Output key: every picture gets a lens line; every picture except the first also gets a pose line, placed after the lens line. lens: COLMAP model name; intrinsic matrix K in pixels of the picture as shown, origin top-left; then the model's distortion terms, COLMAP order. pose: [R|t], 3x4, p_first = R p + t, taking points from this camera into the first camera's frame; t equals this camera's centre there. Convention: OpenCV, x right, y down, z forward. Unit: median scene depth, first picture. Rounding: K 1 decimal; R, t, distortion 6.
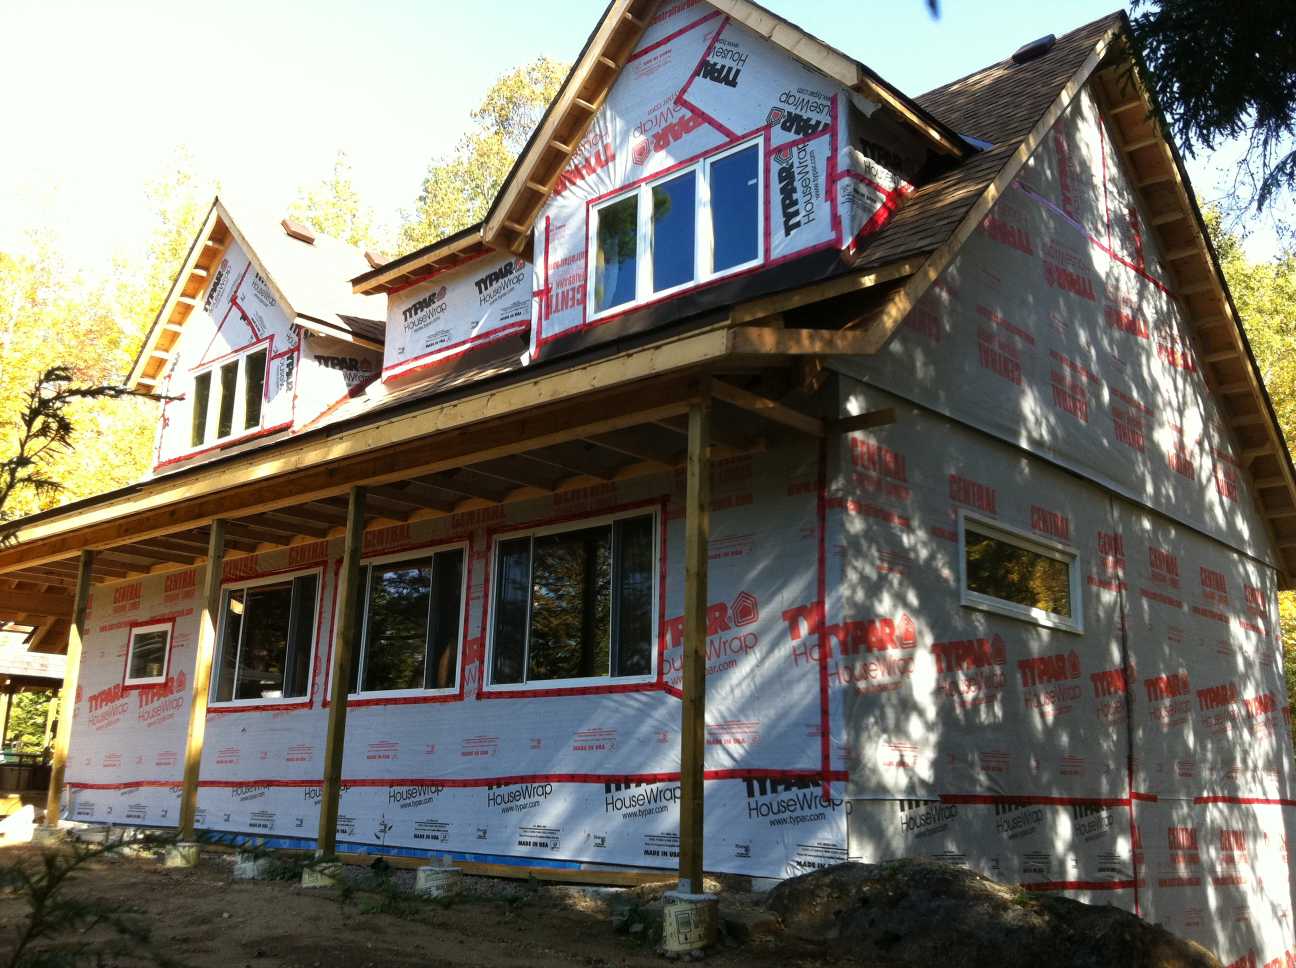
lens RADIAL K [[1198.9, 0, 671.0], [0, 1198.9, 485.1], [0, 0, 1]] dist [0.092702, -0.287041]
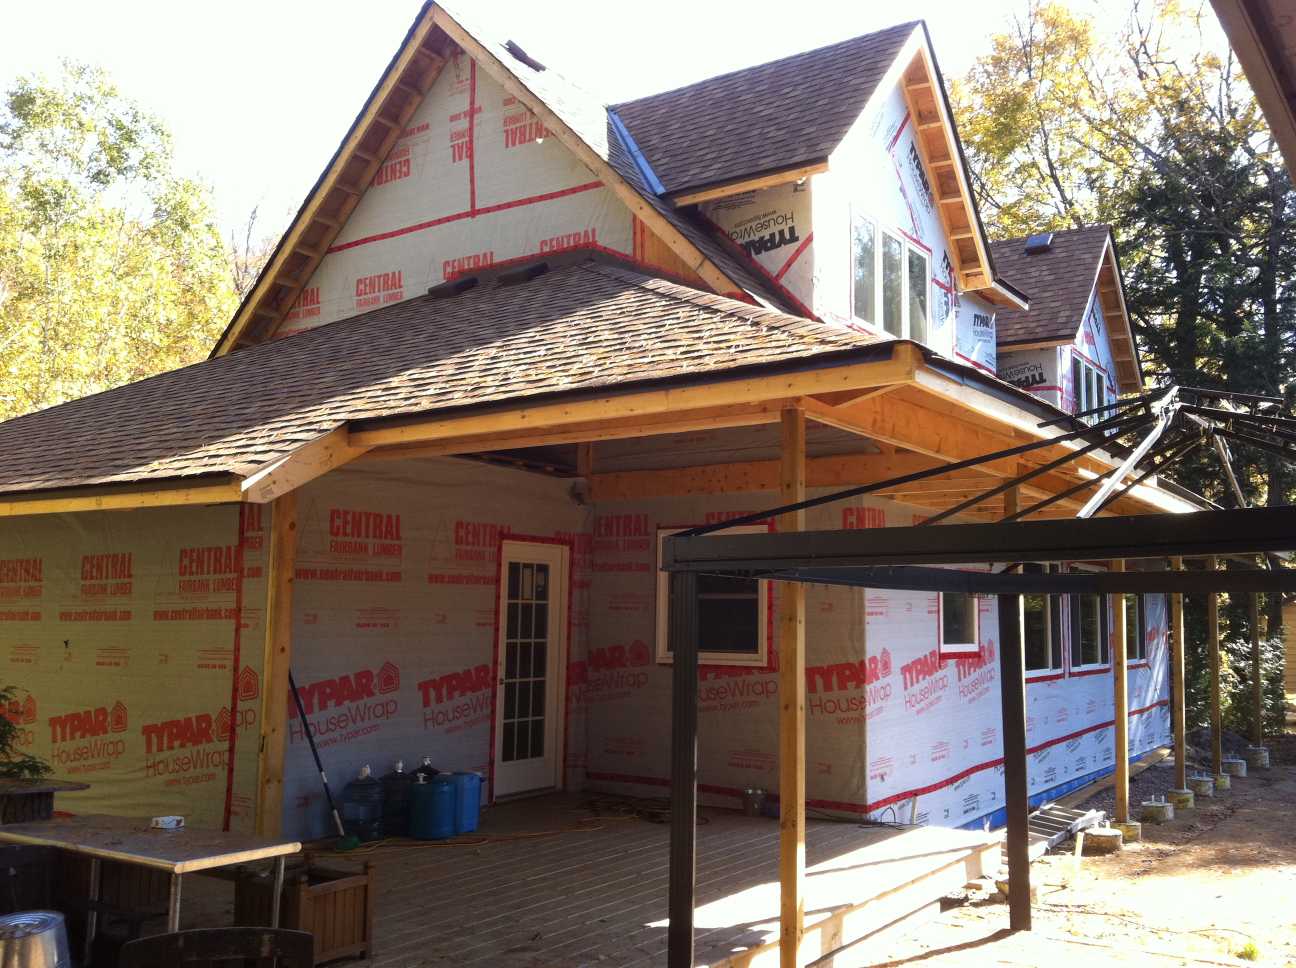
lens RADIAL K [[1227.3, 0, 630.5], [0, 1227.3, 450.6], [0, 0, 1]] dist [0.059016, -0.157597]
pose [[-0.123122, 0.111584, 0.986098, -1.619894], [-0.253659, 0.957112, -0.139975, 0.271329], [-0.959426, -0.267367, -0.089537, 1.726159]]
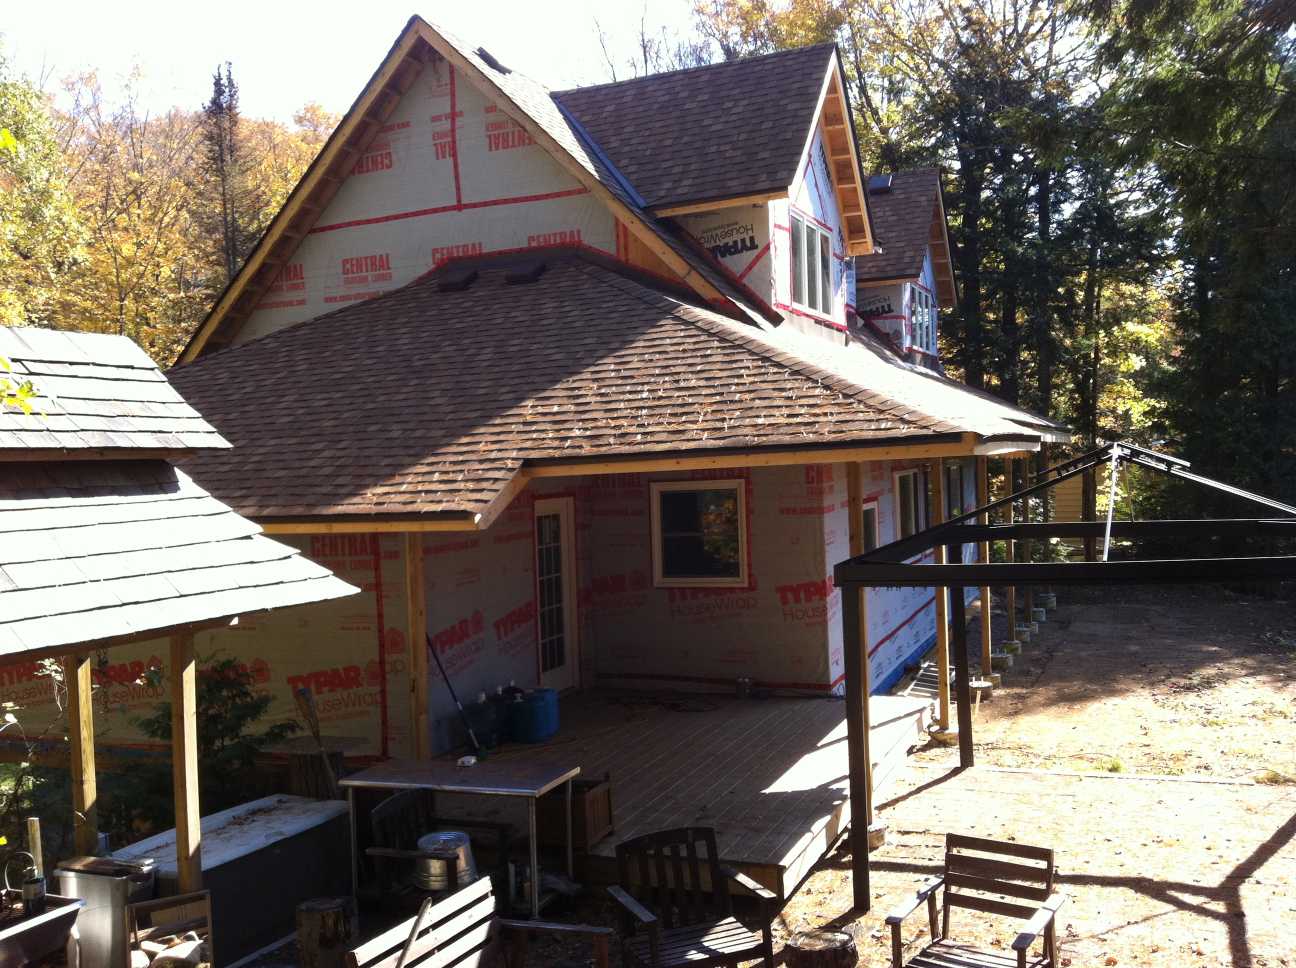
lens RADIAL K [[1242.0, 0, 644.2], [0, 1242.0, 475.2], [0, 0, 1]] dist [0.110943, -0.329339]
pose [[-0.324327, -0.020714, 0.945718, -1.837698], [-0.194505, 0.979858, -0.045242, 0.237217], [-0.925732, -0.198620, -0.321824, 2.027112]]
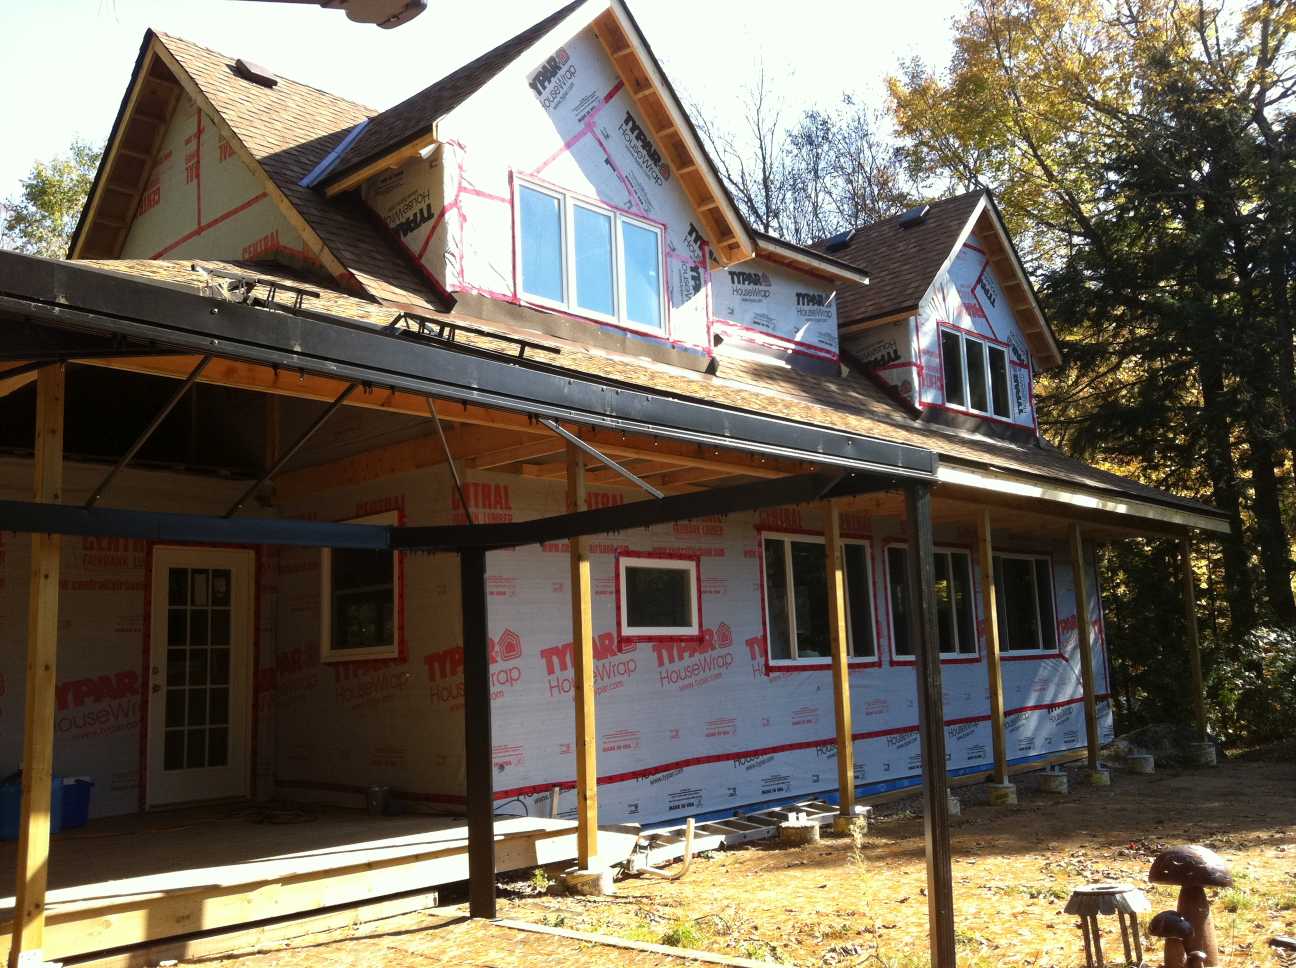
lens RADIAL K [[1208.5, 0, 643.2], [0, 1208.5, 461.9], [0, 0, 1]] dist [0.049151, -0.108317]
pose [[0.032797, 0.146146, 0.988719, -1.577593], [-0.204873, 0.969228, -0.136469, 0.214705], [-0.978239, -0.198086, 0.061729, 1.280628]]
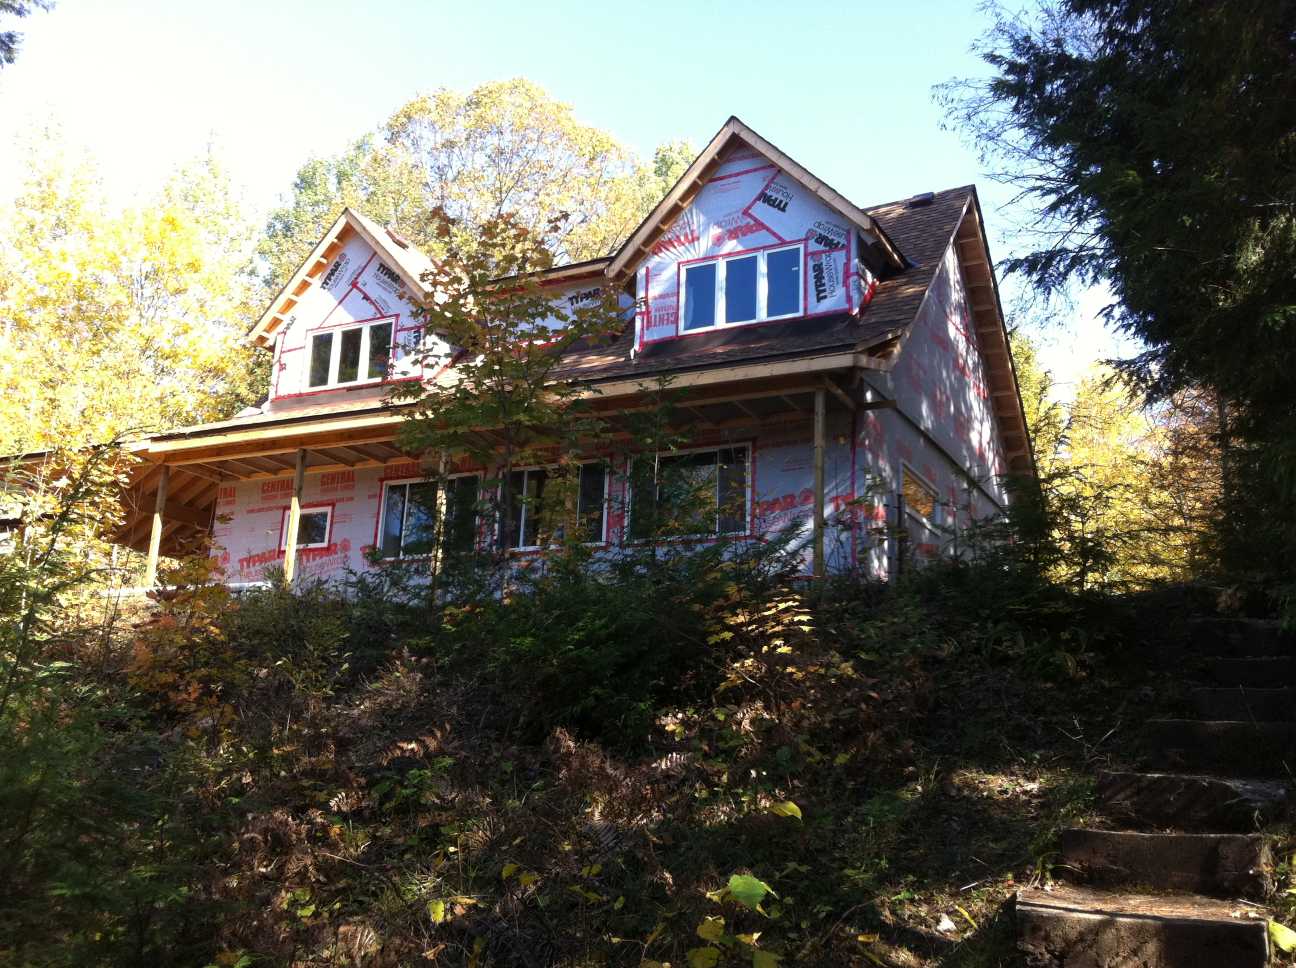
lens RADIAL K [[1198.9, 0, 671.0], [0, 1198.9, 485.1], [0, 0, 1]] dist [0.092702, -0.287041]
pose [[0.967173, 0.078804, 0.241592, -0.476789], [-0.077829, 0.996874, -0.013590, 0.098346], [-0.241908, -0.005659, 0.970283, -0.634201]]
